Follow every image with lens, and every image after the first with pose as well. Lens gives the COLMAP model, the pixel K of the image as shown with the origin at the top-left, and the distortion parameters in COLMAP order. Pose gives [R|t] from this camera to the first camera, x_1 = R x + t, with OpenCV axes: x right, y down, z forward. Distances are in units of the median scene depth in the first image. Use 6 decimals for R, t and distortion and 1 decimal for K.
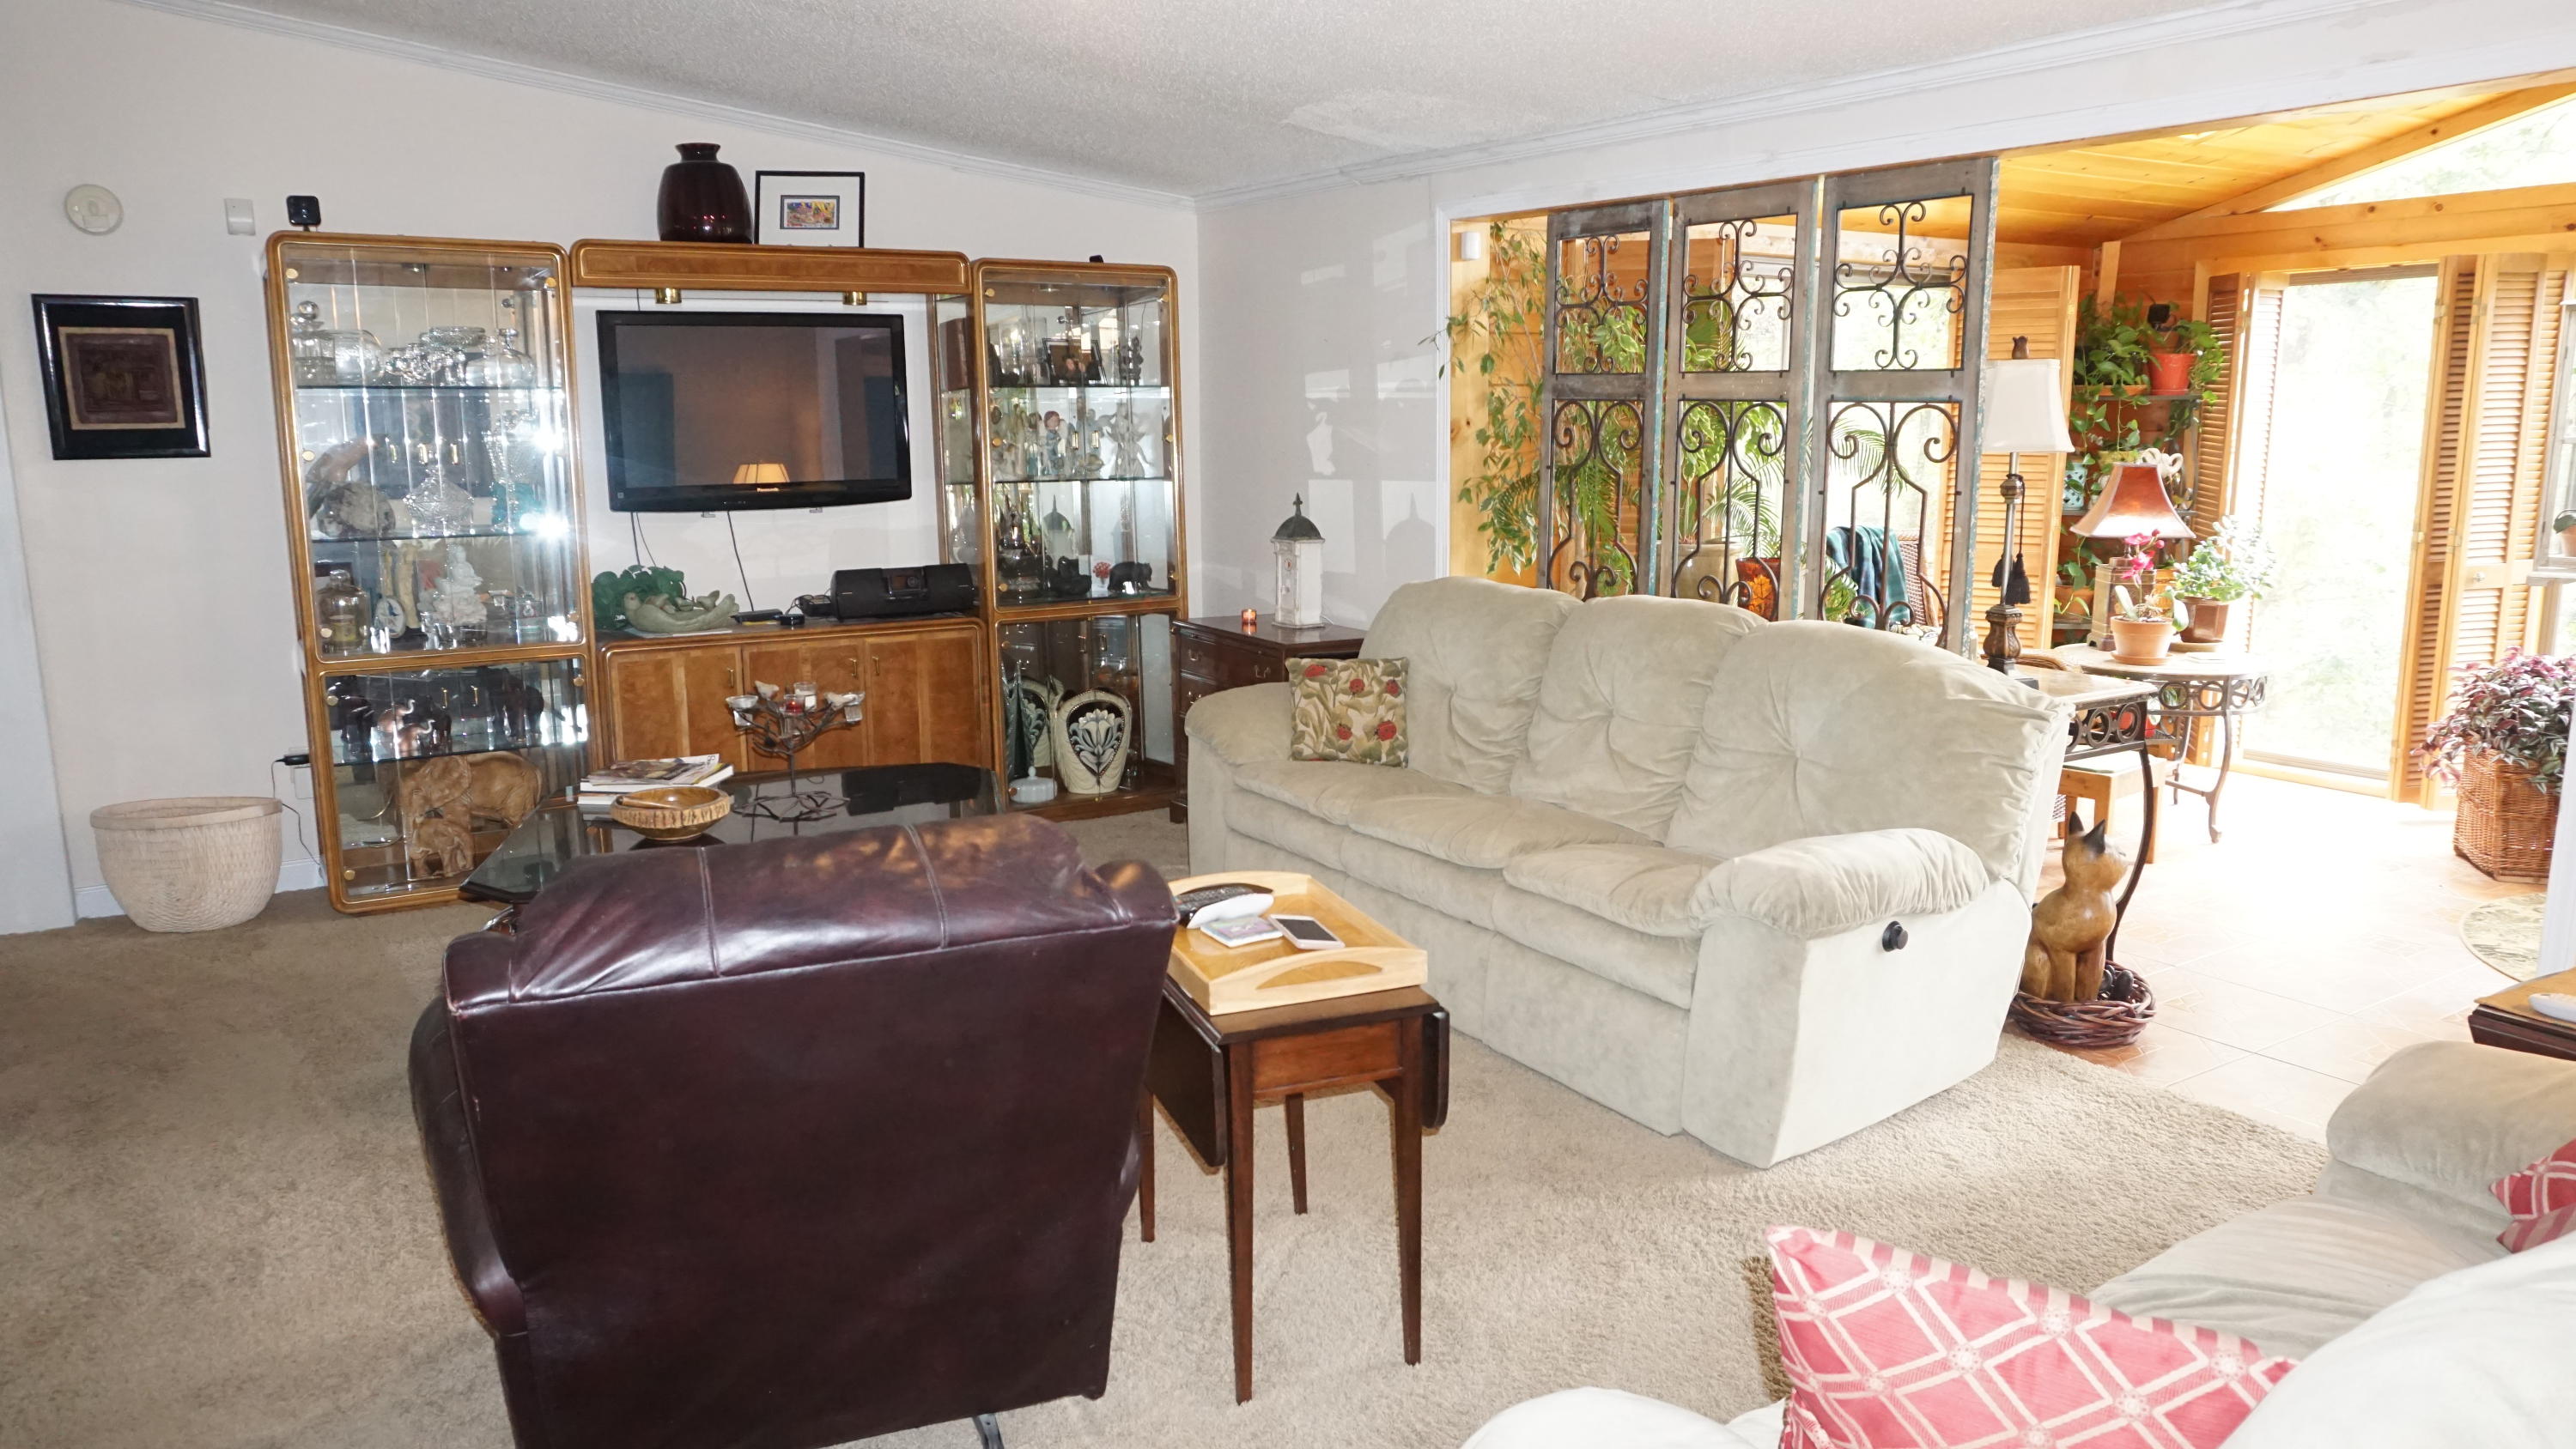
lens RADIAL K [[1711.3, 0, 1288.0], [0, 1711.3, 724.5], [0, 0, 1]] dist [-0.067015, 0.058375]
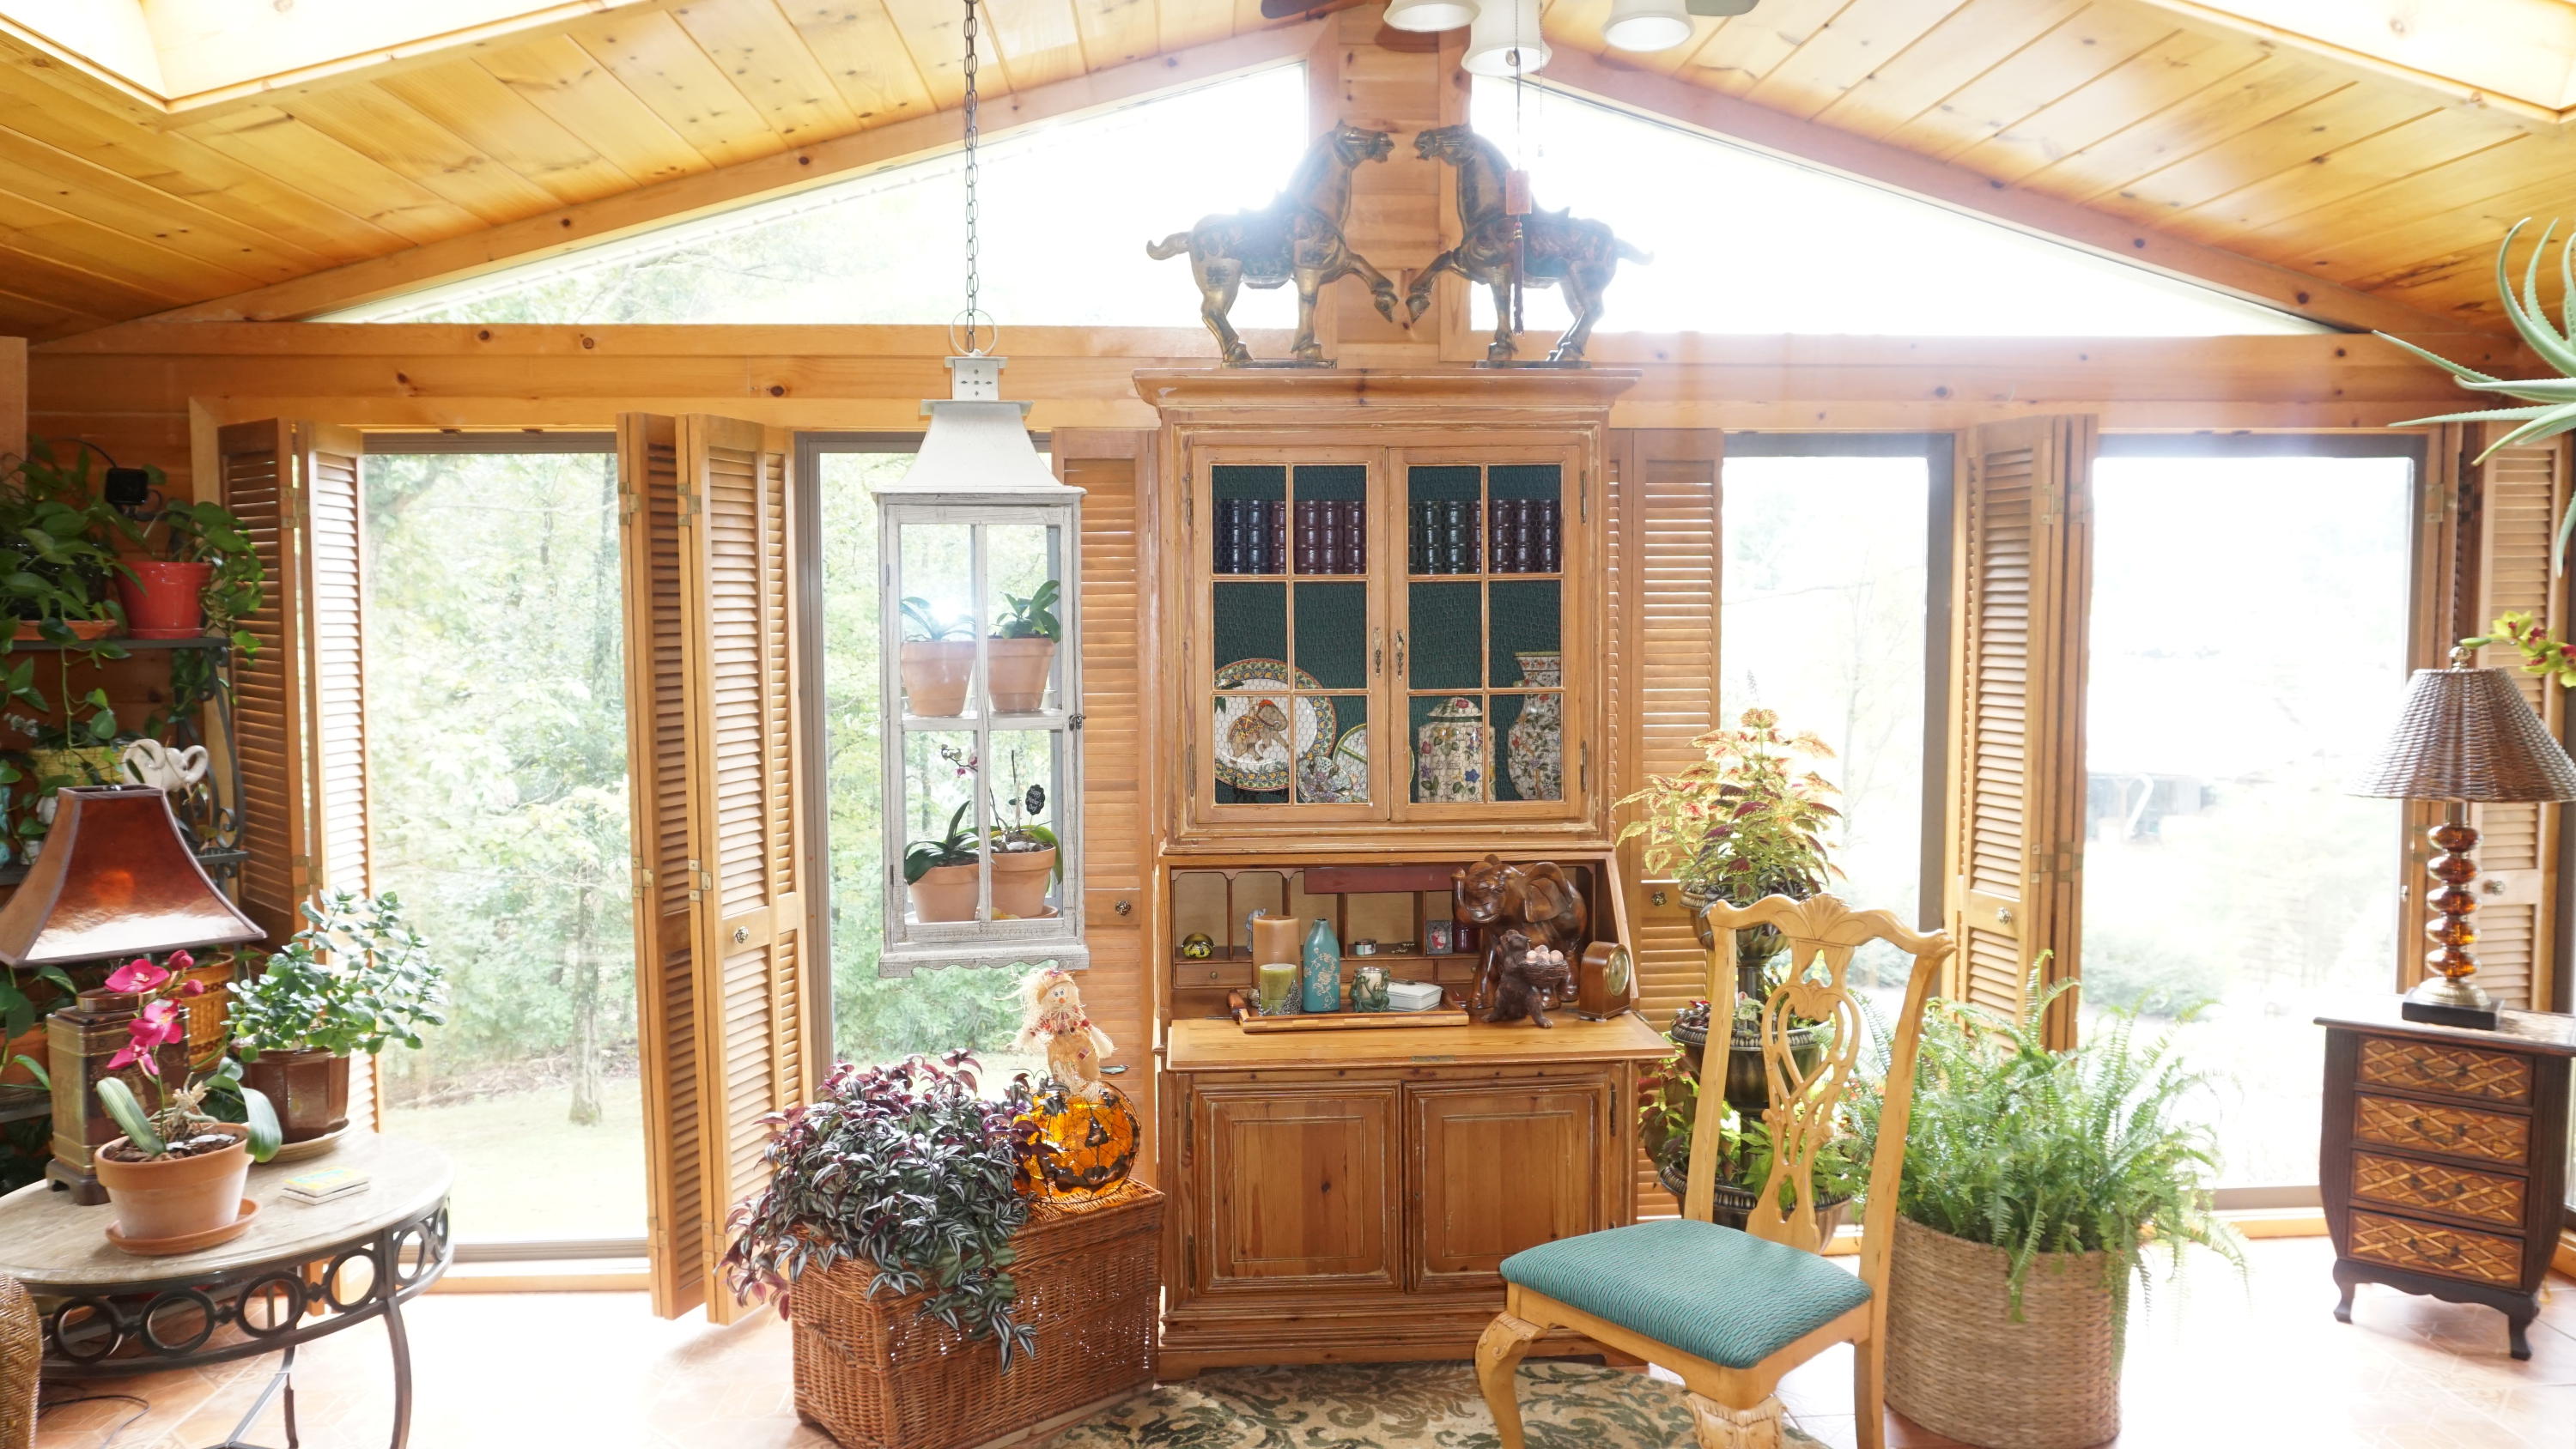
lens RADIAL K [[1711.3, 0, 1288.0], [0, 1711.3, 724.5], [0, 0, 1]] dist [-0.067015, 0.058375]
pose [[0.481669, -0.046649, 0.875111, 0.254815], [0.155740, 0.987243, -0.033095, -0.107107], [-0.862404, 0.152231, 0.482790, 0.495331]]
